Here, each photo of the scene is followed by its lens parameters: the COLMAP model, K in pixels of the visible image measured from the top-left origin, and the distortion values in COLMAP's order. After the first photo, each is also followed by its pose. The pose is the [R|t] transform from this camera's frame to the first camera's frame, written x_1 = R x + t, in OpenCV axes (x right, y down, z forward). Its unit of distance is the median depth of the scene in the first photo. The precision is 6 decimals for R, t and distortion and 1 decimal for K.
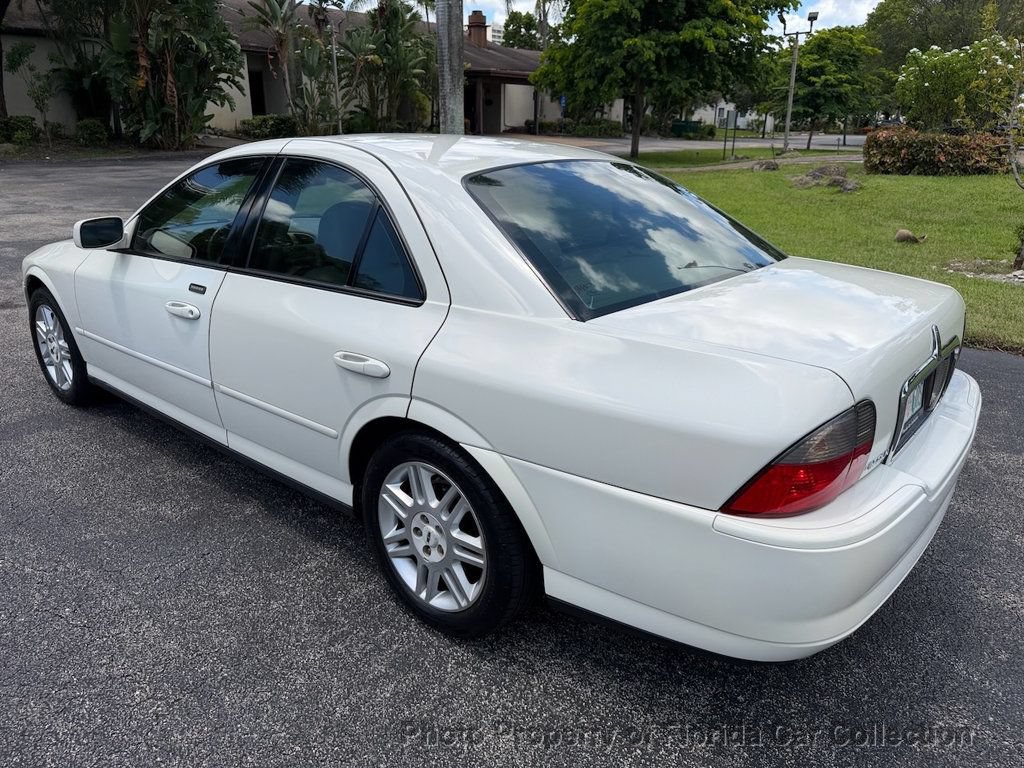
lens RADIAL K [[727.3, 0, 508.5], [0, 727.3, 393.0], [0, 0, 1]] dist [0.006674, -0.014829]
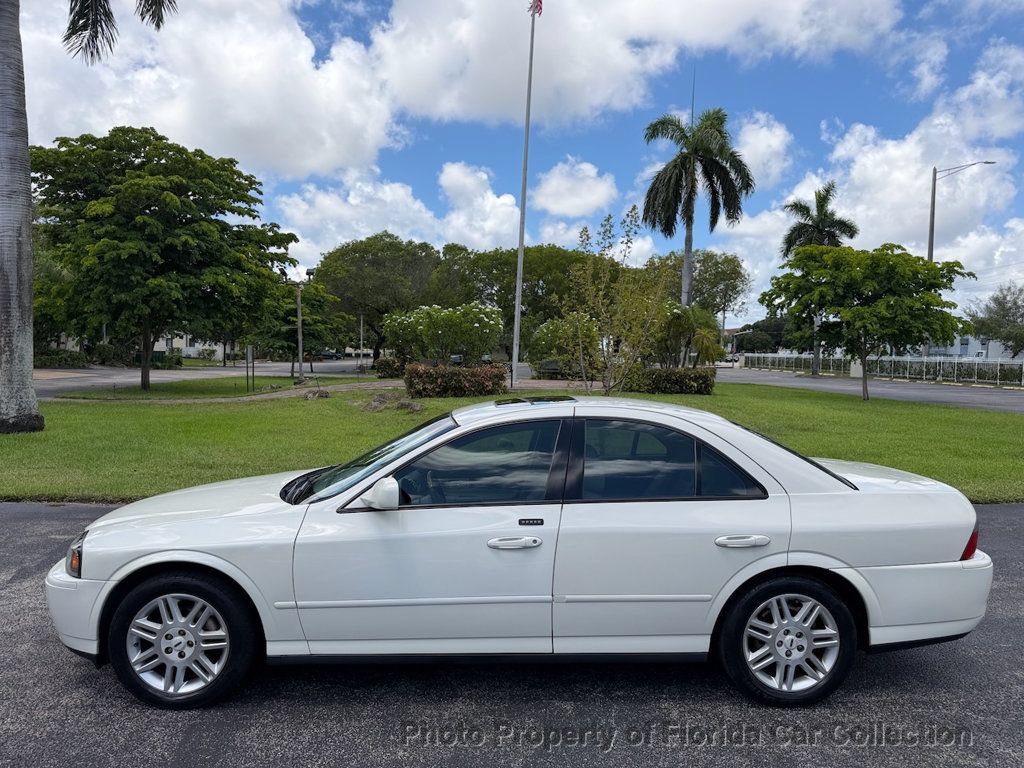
lens RADIAL K [[727.3, 0, 512.5], [0, 727.3, 380.8], [0, 0, 1]] dist [0.006674, -0.014829]
pose [[0.745476, -0.023728, 0.666110, -0.128630], [0.228682, 0.947812, -0.222166, -0.010482], [-0.626075, 0.317946, 0.711997, 0.005460]]
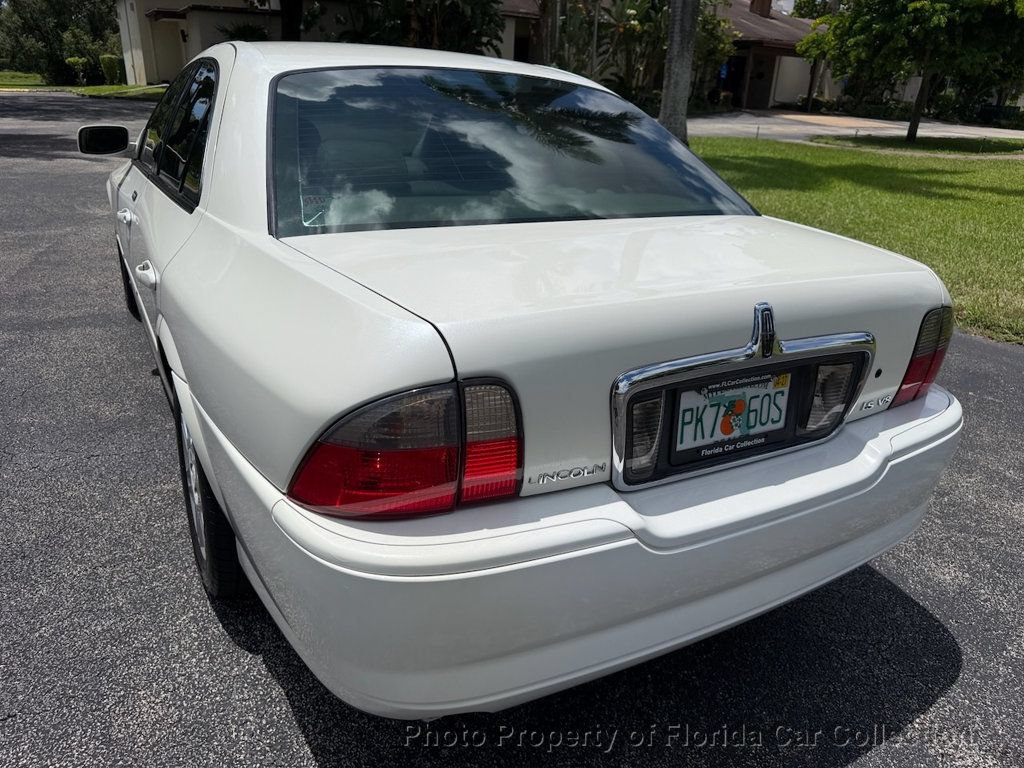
lens RADIAL K [[727.3, 0, 509.8], [0, 727.3, 390.9], [0, 0, 1]] dist [0.006674, -0.014829]
pose [[0.939386, 0.159816, -0.303337, 0.040826], [-0.150948, 0.987140, 0.052621, -0.000756], [0.307845, -0.003643, 0.951429, 0.021116]]
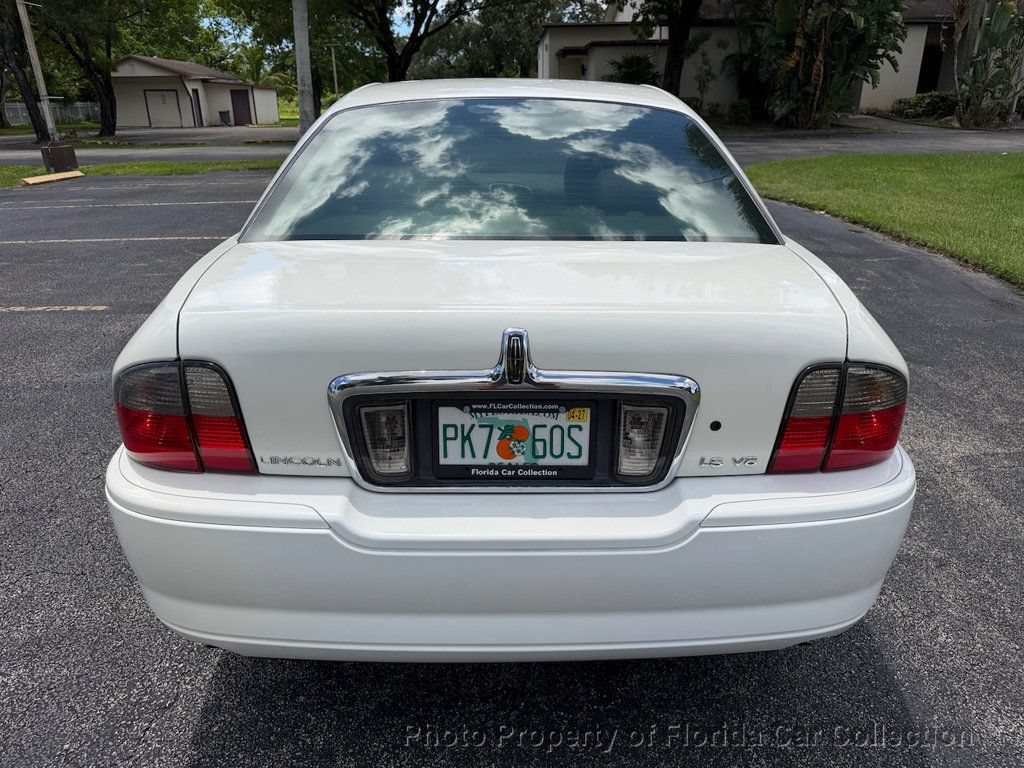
lens RADIAL K [[727.3, 0, 513.7], [0, 727.3, 383.7], [0, 0, 1]] dist [0.006674, -0.014829]
pose [[0.666568, 0.256181, -0.700041, 0.071447], [-0.249413, 0.961614, 0.114418, -0.007580], [0.702481, 0.098332, 0.704876, 0.037560]]
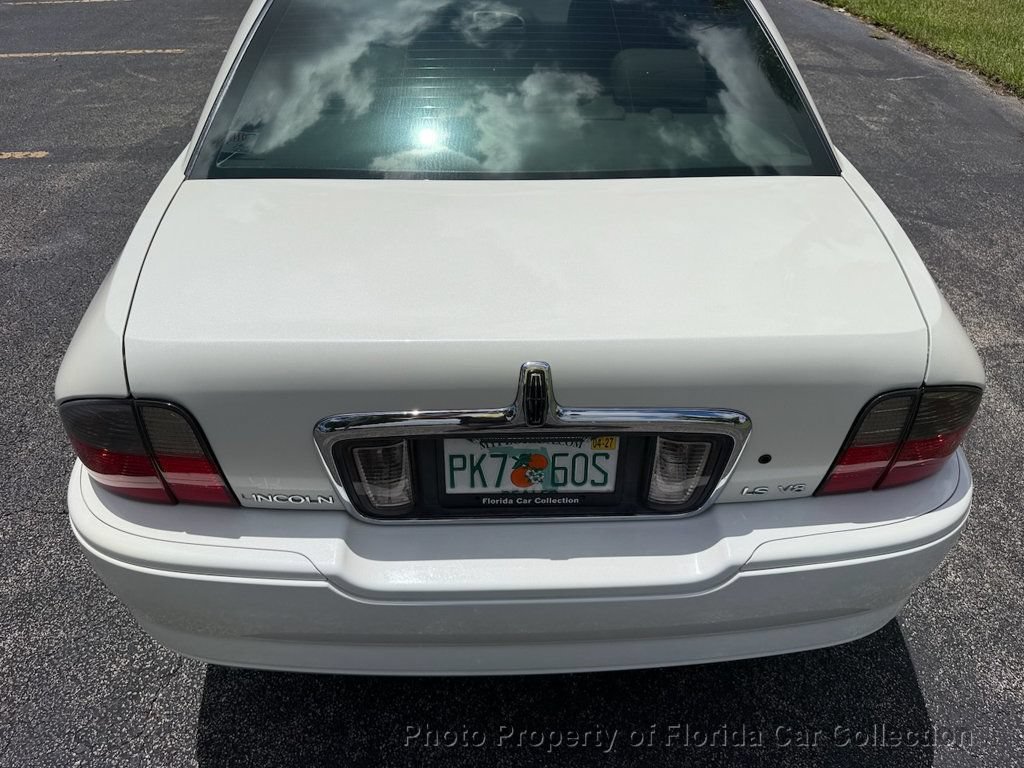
lens RADIAL K [[727.3, 0, 507.3], [0, 727.3, 377.3], [0, 0, 1]] dist [0.006674, -0.014829]
pose [[0.682735, 0.424221, -0.594903, 0.061169], [-0.243583, 0.899763, 0.362069, -0.017606], [0.688869, -0.102289, 0.717633, 0.041074]]
